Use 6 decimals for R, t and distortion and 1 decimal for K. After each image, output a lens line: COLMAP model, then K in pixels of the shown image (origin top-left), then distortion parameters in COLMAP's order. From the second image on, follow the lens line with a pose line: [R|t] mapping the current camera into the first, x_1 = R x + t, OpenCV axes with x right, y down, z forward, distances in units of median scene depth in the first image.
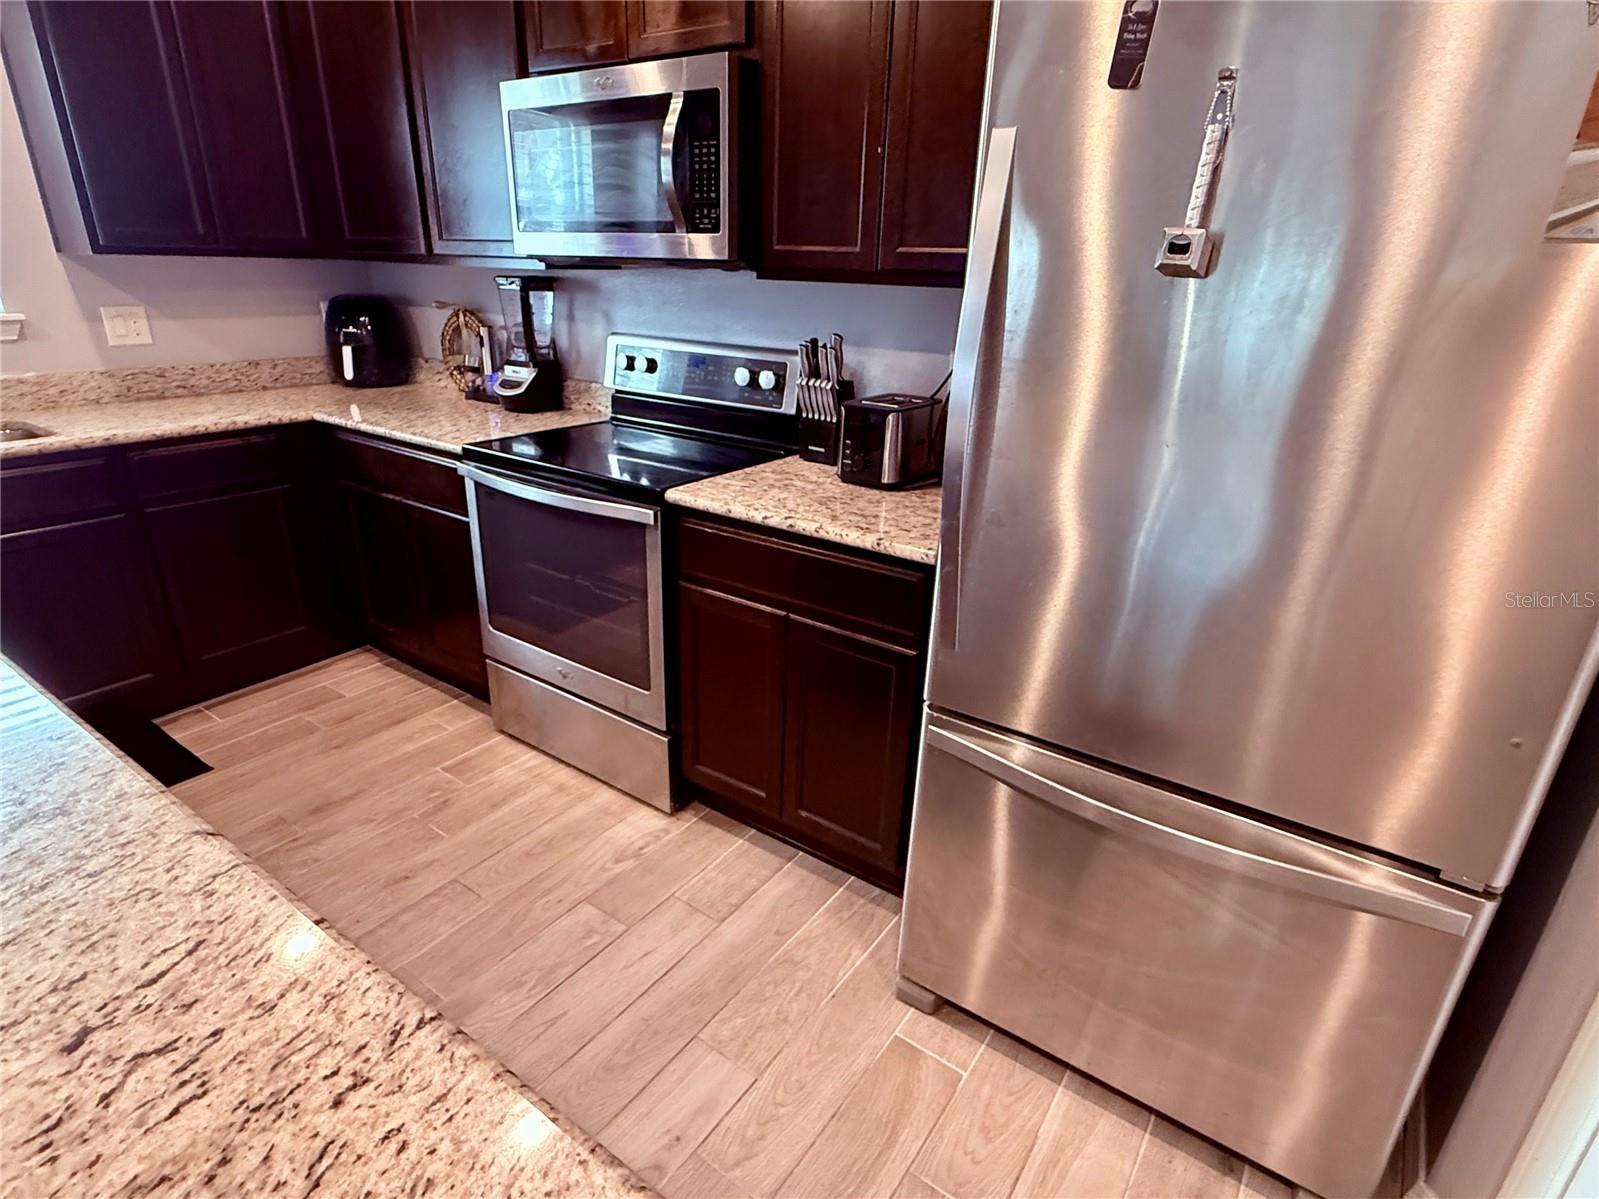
lens RADIAL K [[838.5, 0, 799.5], [0, 838.5, 599.5], [0, 0, 1]] dist [-0.000453, 0.000722]
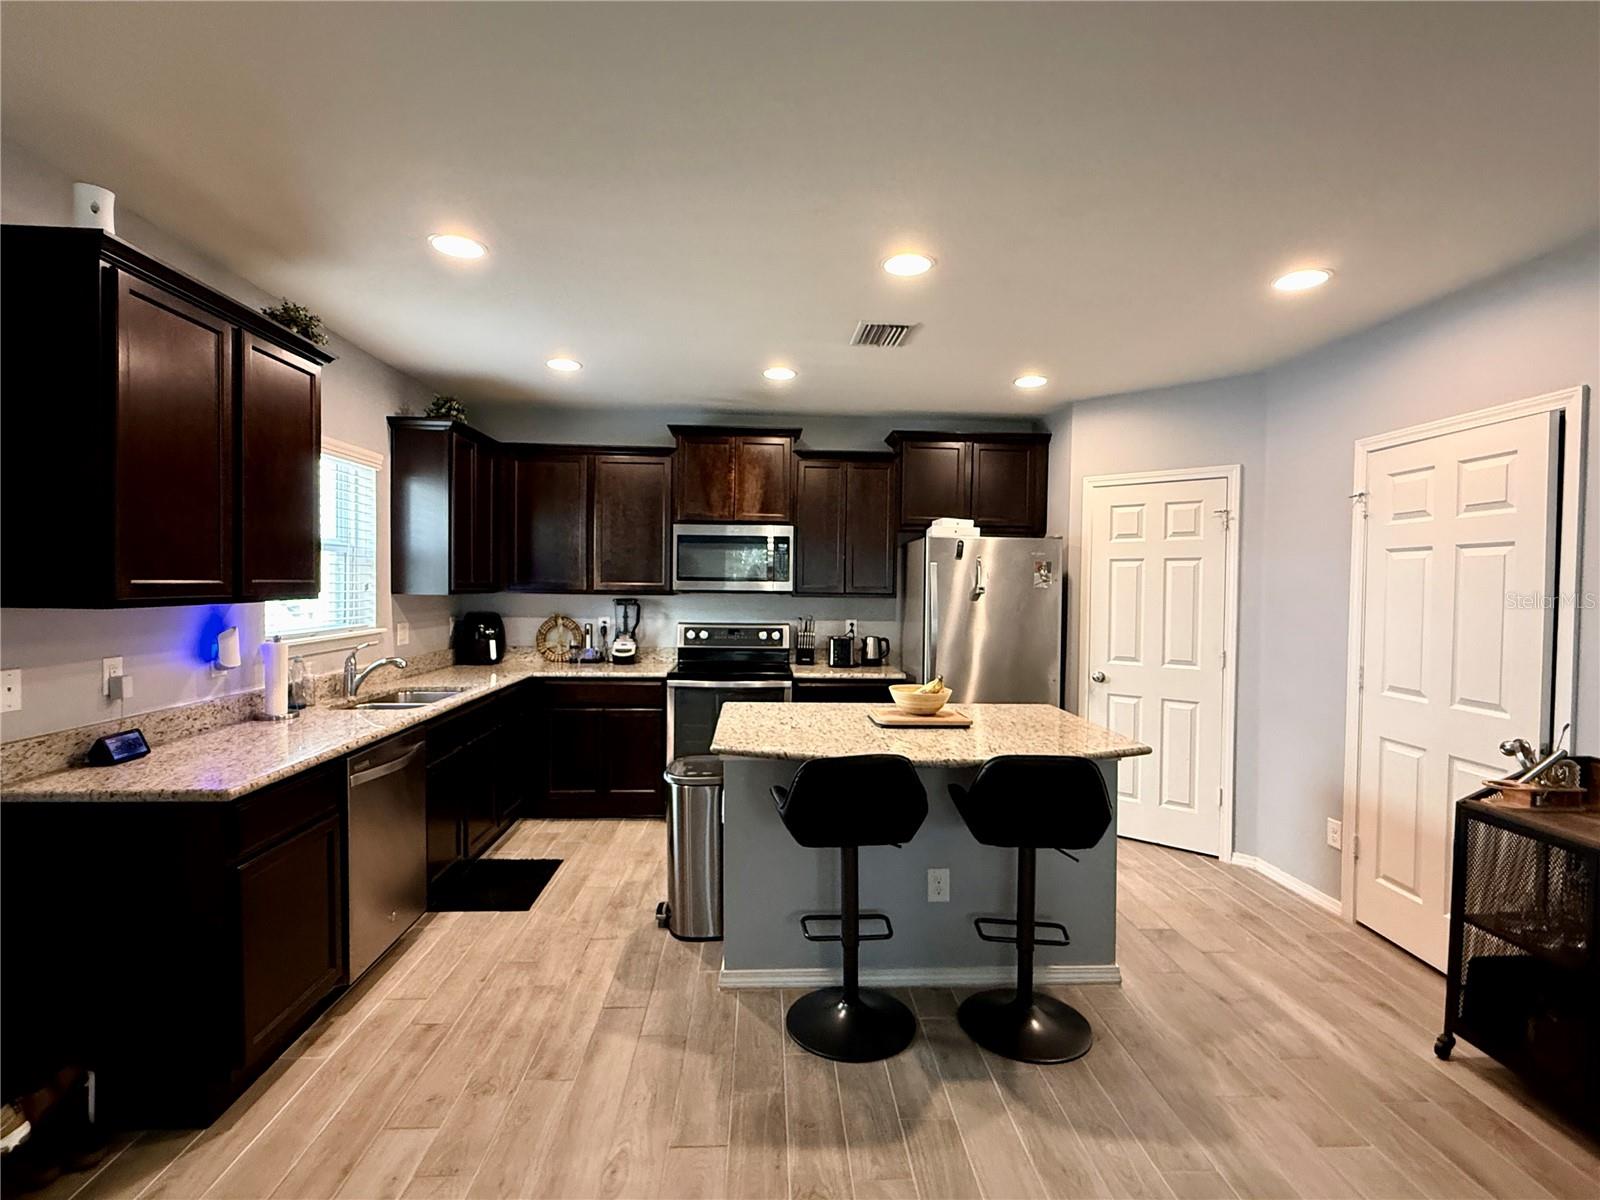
lens RADIAL K [[776.1, 0, 800.0], [0, 776.1, 600.0], [0, 0, 1]] dist [-0.001331, -0.000297]
pose [[0.789770, -0.031594, 0.612589, -1.357278], [0.238197, 0.936097, -0.258813, 0.240933], [-0.565266, 0.350320, 0.746827, -0.757392]]
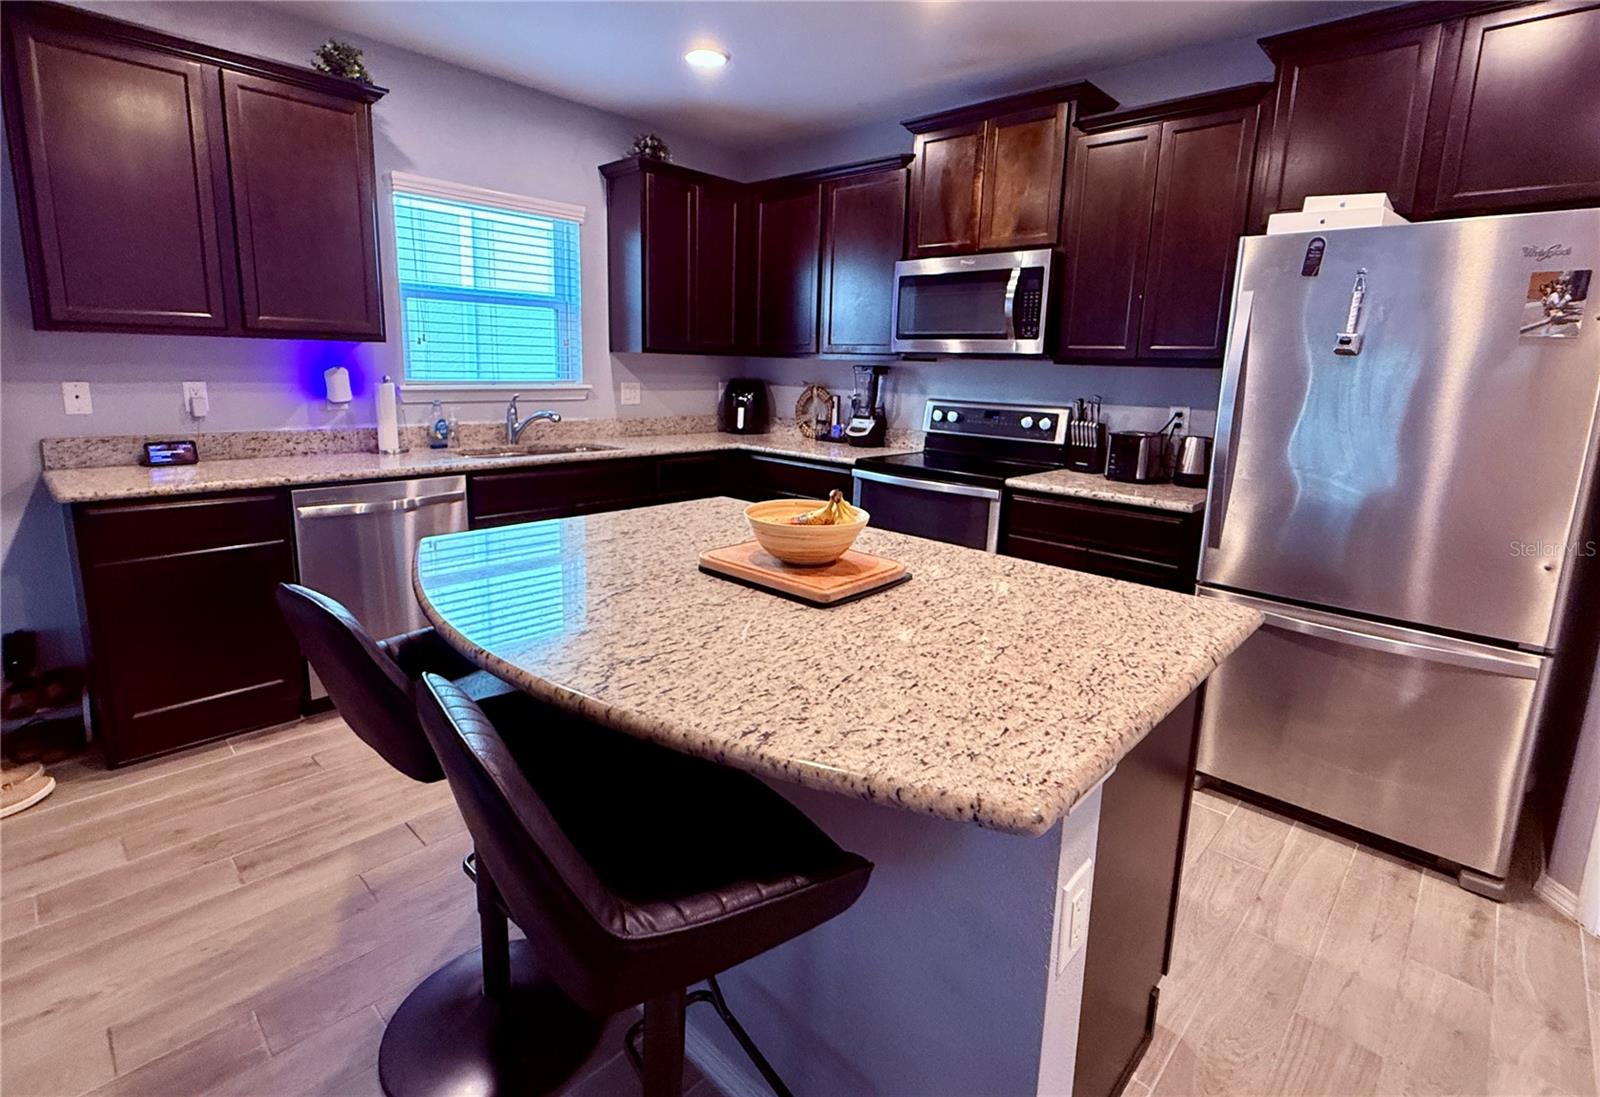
lens RADIAL K [[756.1, 0, 797.3], [0, 756.1, 498.5], [0, 0, 1]] dist [-0.002181, 0.000320]
pose [[0.989350, 0.026899, -0.143050, -0.300844], [-0.056431, 0.976796, -0.206606, 0.211306], [0.134173, 0.212478, 0.967911, -0.458925]]
